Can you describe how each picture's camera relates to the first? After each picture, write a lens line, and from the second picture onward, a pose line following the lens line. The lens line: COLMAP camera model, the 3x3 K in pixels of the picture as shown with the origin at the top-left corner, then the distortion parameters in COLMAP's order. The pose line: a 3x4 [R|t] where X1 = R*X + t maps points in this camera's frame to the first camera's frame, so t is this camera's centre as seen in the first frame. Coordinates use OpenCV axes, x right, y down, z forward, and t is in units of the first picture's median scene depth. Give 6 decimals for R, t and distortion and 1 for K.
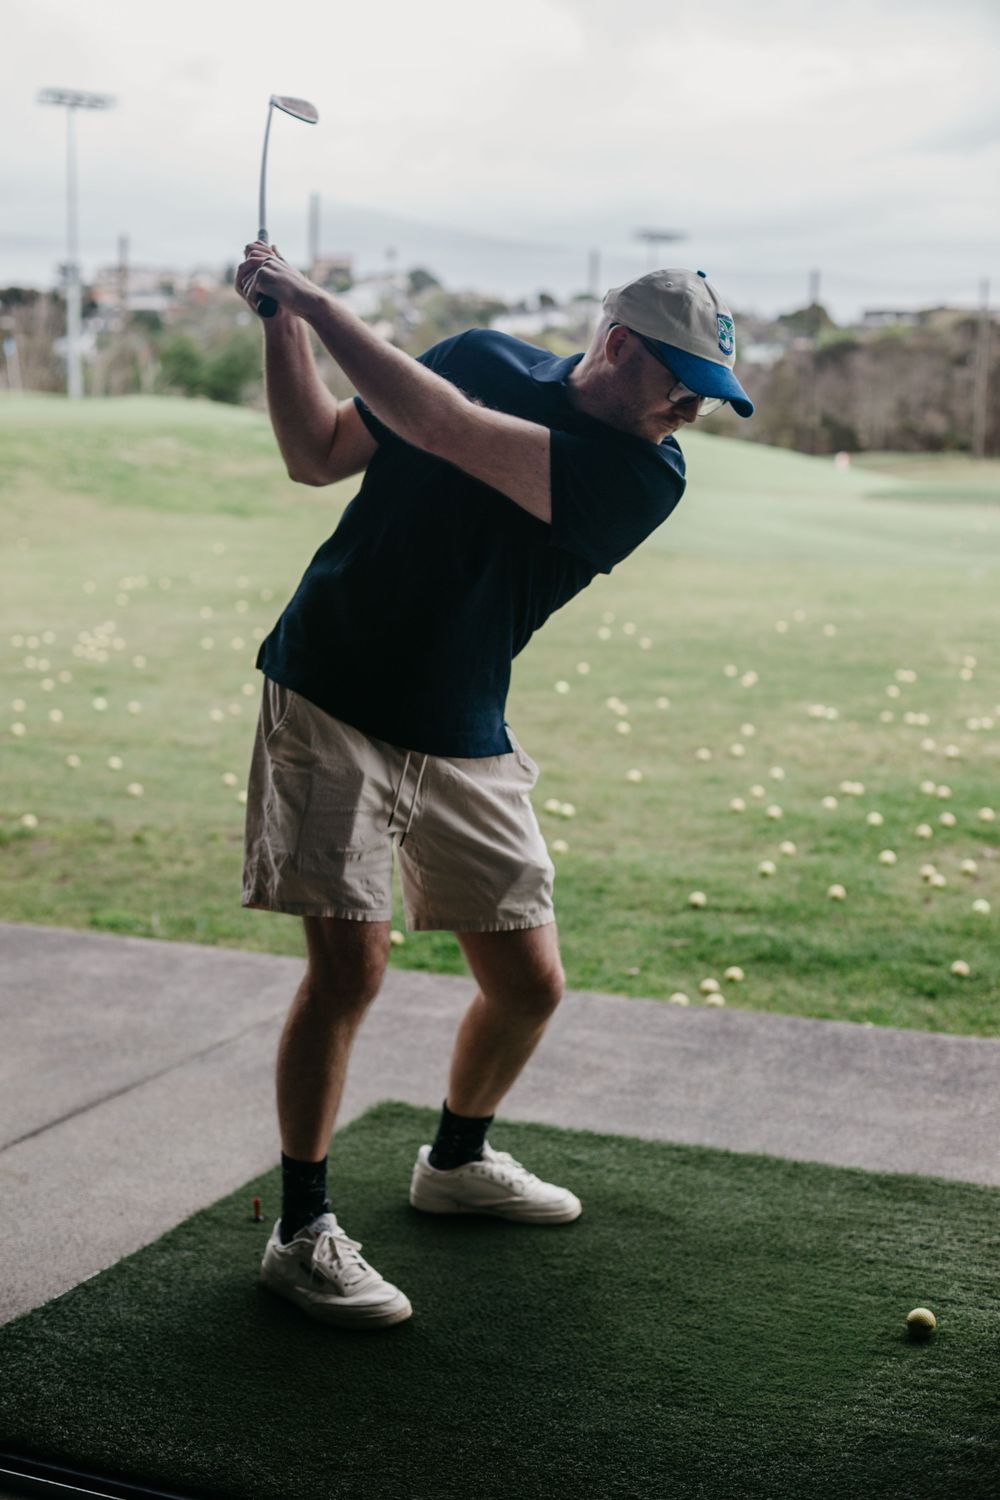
lens RADIAL K [[2221.3, 0, 500.0], [0, 2221.3, 750.0], [0, 0, 1]] dist [-0.119031, 0.047733]
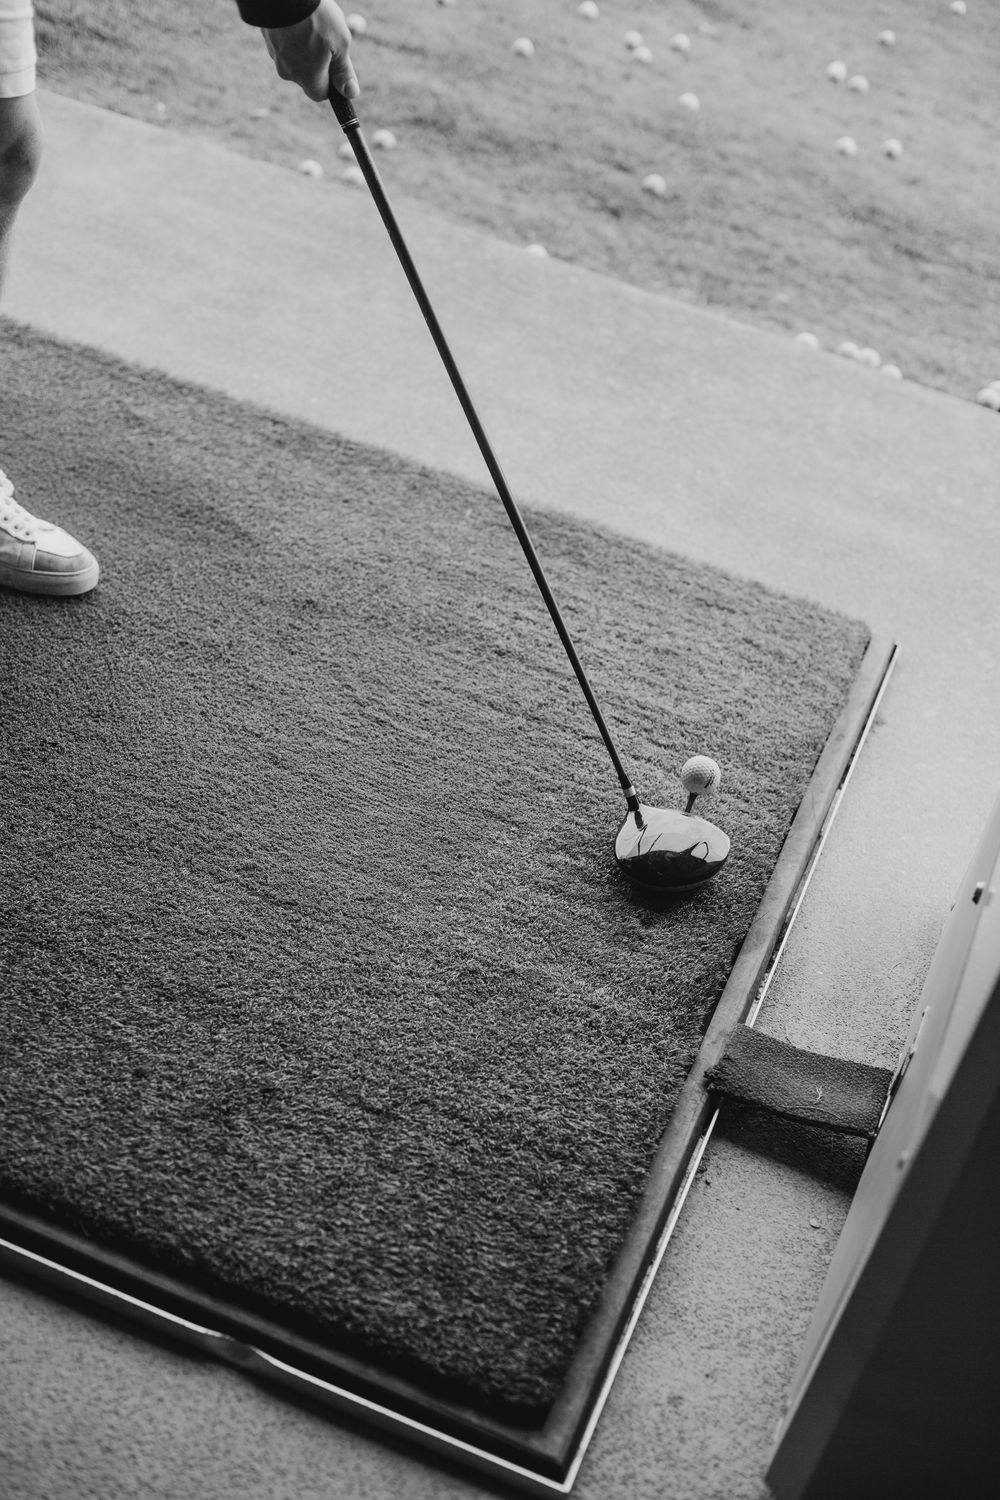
lens RADIAL K [[2221.3, 0, 500.0], [0, 2221.3, 750.0], [0, 0, 1]] dist [-0.119031, 0.047733]
pose [[0.969379, 0.129513, 0.208638, 0.011305], [-0.203991, 0.897704, 0.390532, -0.028315], [-0.136716, -0.421134, 0.896635, 0.250124]]
